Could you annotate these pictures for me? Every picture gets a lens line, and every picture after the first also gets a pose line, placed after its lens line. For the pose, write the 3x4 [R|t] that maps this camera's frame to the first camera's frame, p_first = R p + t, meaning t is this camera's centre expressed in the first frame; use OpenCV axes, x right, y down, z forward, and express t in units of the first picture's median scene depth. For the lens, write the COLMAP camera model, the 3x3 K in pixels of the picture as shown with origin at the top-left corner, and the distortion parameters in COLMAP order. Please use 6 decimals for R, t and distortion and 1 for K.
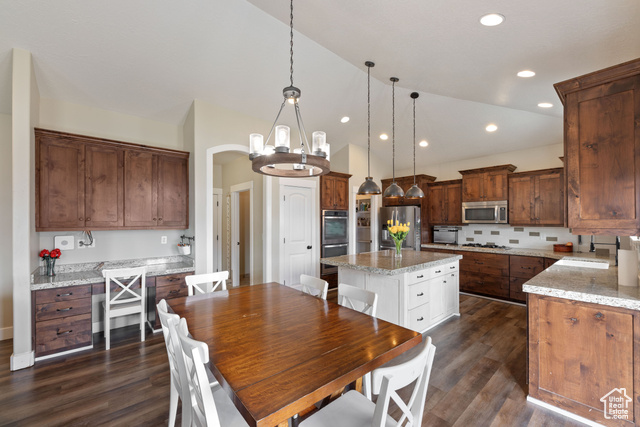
lens RADIAL K [[261.9, 0, 319.4], [0, 261.9, 220.3], [0, 0, 1]] dist [-0.001382, -0.000175]
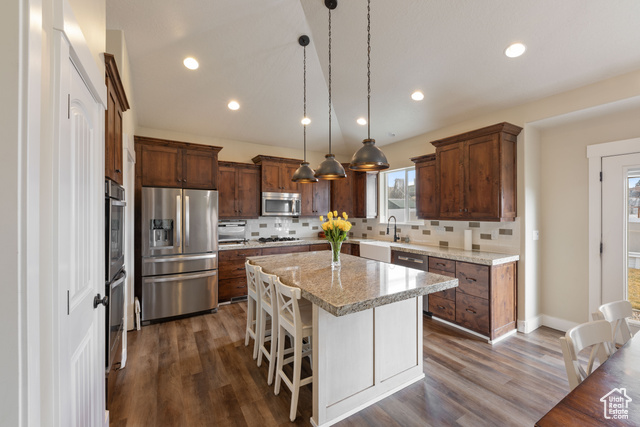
lens RADIAL K [[261.9, 0, 319.6], [0, 261.9, 211.5], [0, 0, 1]] dist [-0.001382, -0.000175]
pose [[0.154696, 0.008951, 0.987922, -0.306013], [-0.004984, 0.999953, -0.008279, 0.003818], [-0.987950, -0.003643, 0.154733, 0.734820]]
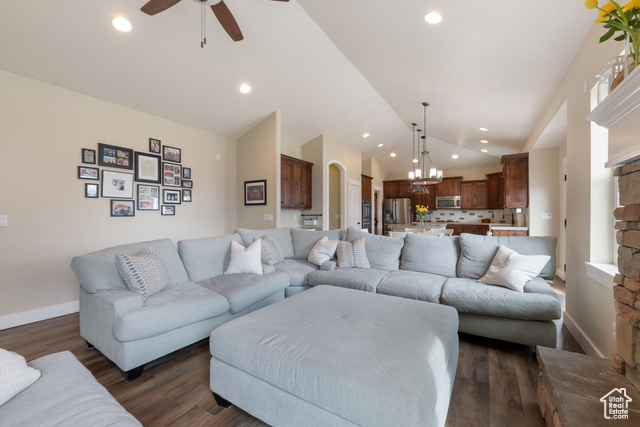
lens RADIAL K [[261.9, 0, 318.9], [0, 261.9, 215.7], [0, 0, 1]] dist [-0.001382, -0.000175]
pose [[0.959858, -0.003387, 0.280468, -0.728065], [0.000742, 0.999954, 0.009537, 0.043462], [-0.280487, -0.008947, 0.959816, -0.471360]]
